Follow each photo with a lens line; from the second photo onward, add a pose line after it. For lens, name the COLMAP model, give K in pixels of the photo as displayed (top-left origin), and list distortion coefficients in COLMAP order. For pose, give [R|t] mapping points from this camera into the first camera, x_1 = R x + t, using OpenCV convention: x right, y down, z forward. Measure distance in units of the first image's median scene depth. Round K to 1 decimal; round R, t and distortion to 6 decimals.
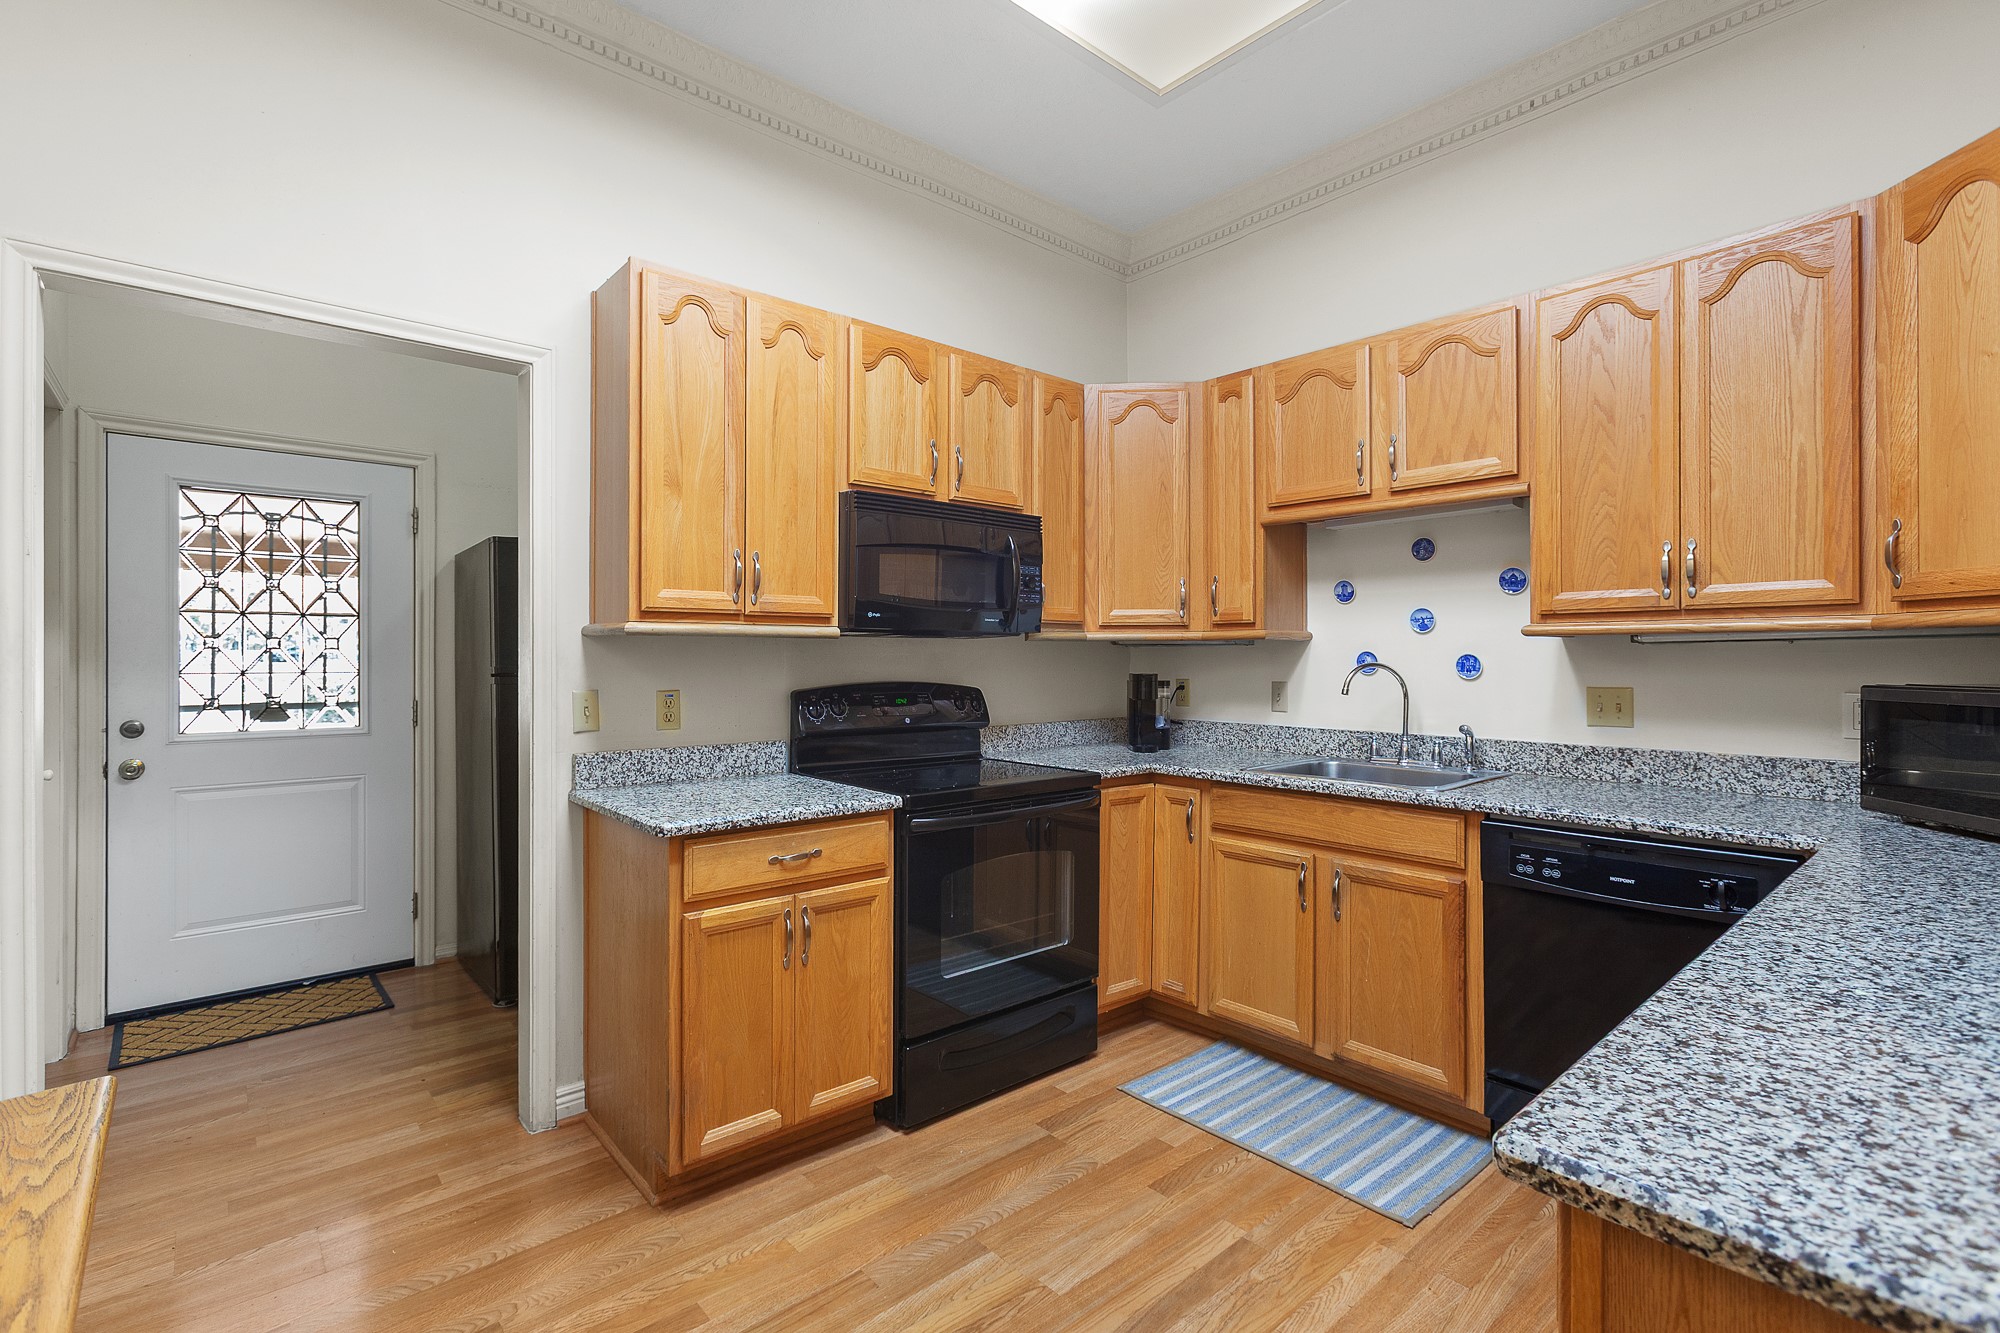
lens RADIAL K [[927.4, 0, 993.7], [0, 927.4, 655.6], [0, 0, 1]] dist [-0.002877, -0.000169]
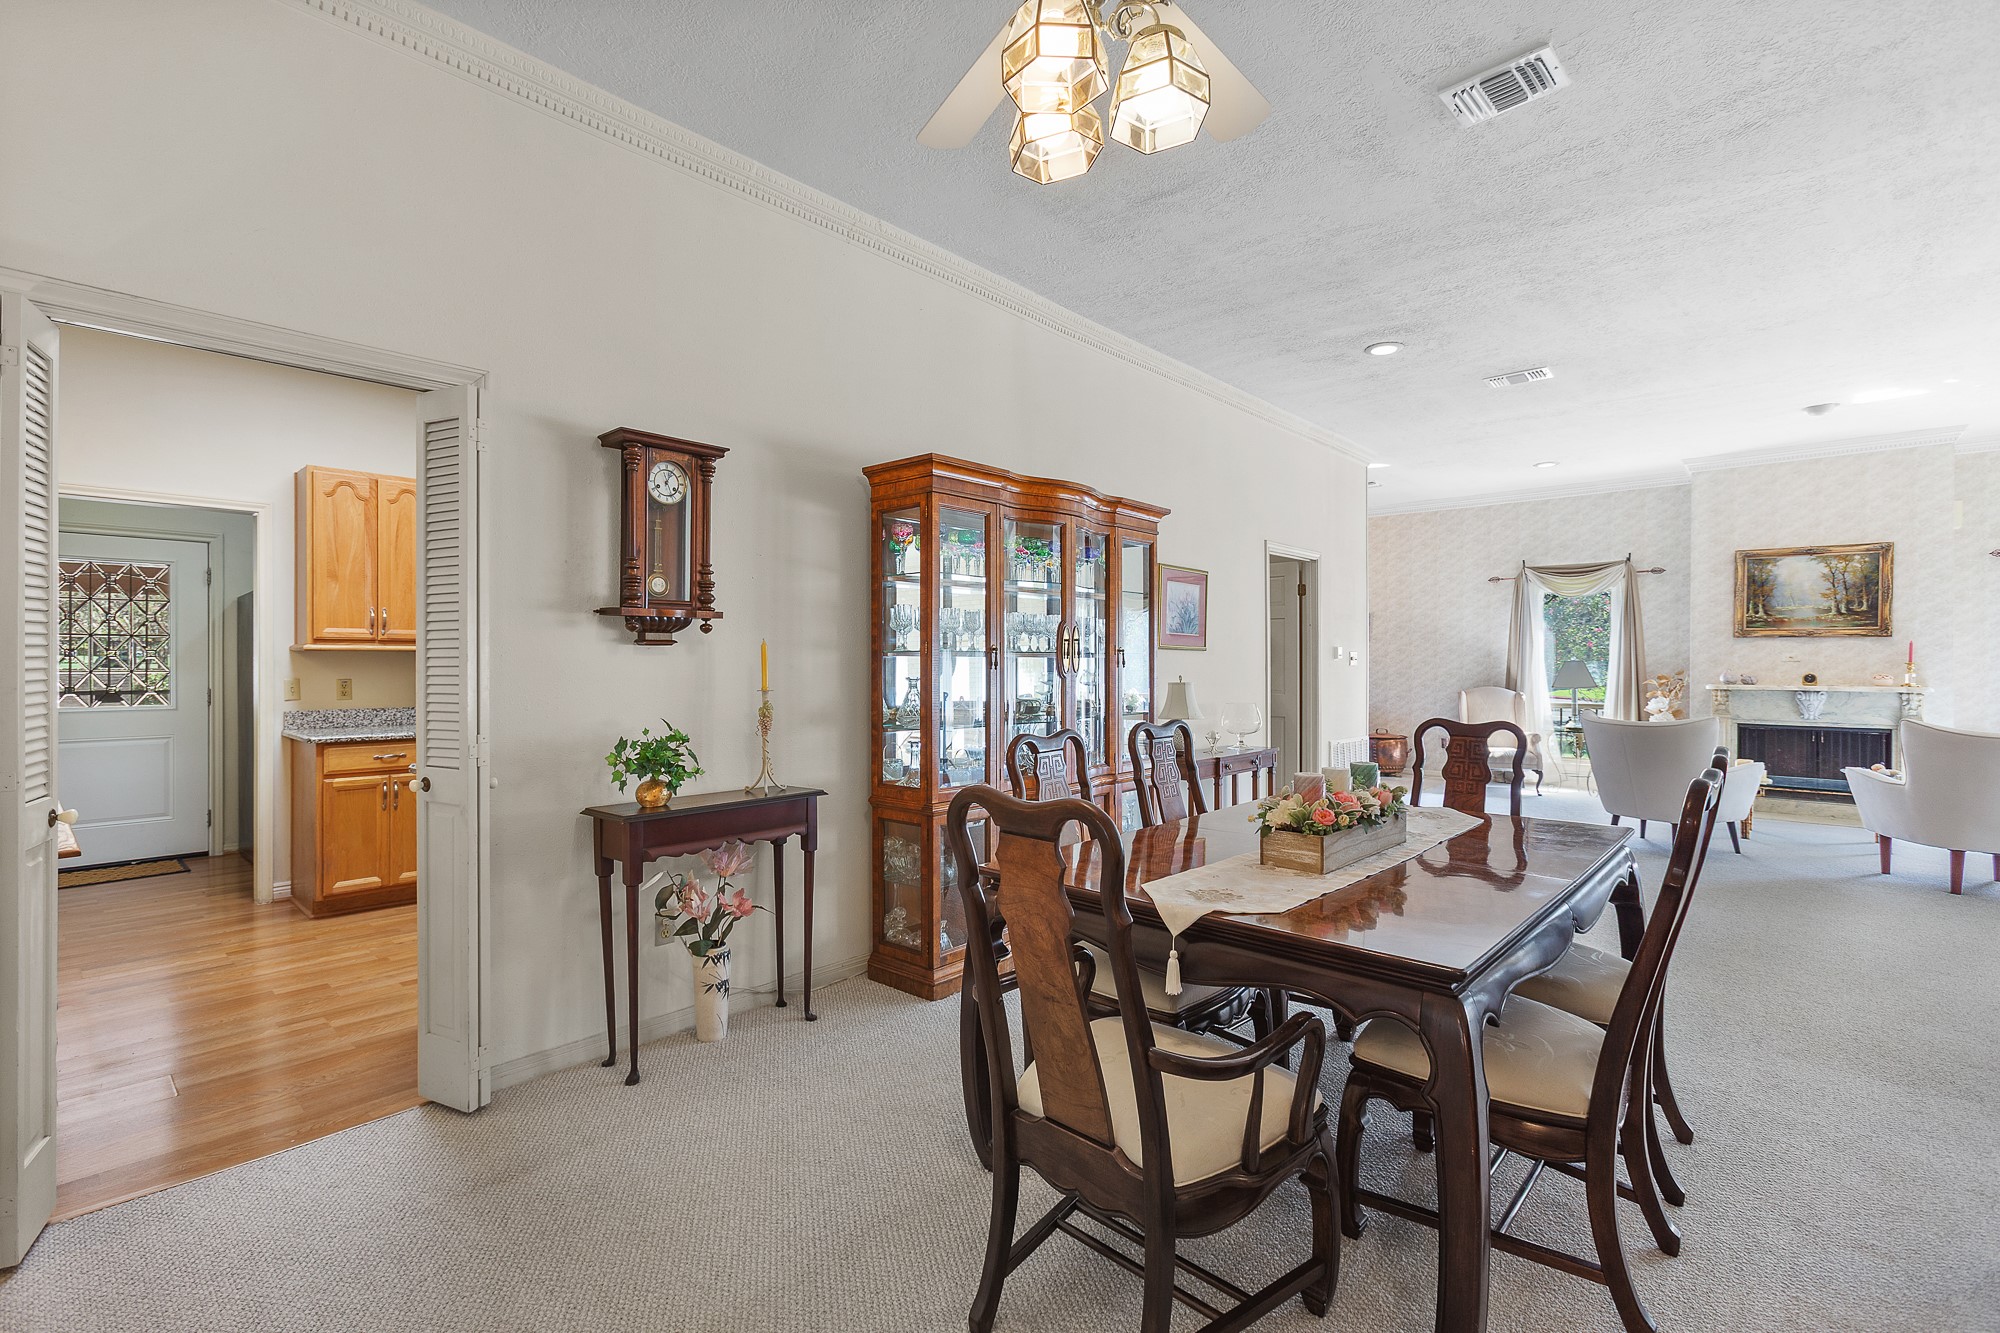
lens RADIAL K [[897.2, 0, 983.1], [0, 897.2, 661.1], [0, 0, 1]] dist [0.000206, 0.000299]
pose [[0.993507, -0.001097, 0.113766, 0.811547], [0.000986, 0.999999, 0.001030, -0.000156], [-0.113767, -0.000911, 0.993507, -1.066295]]
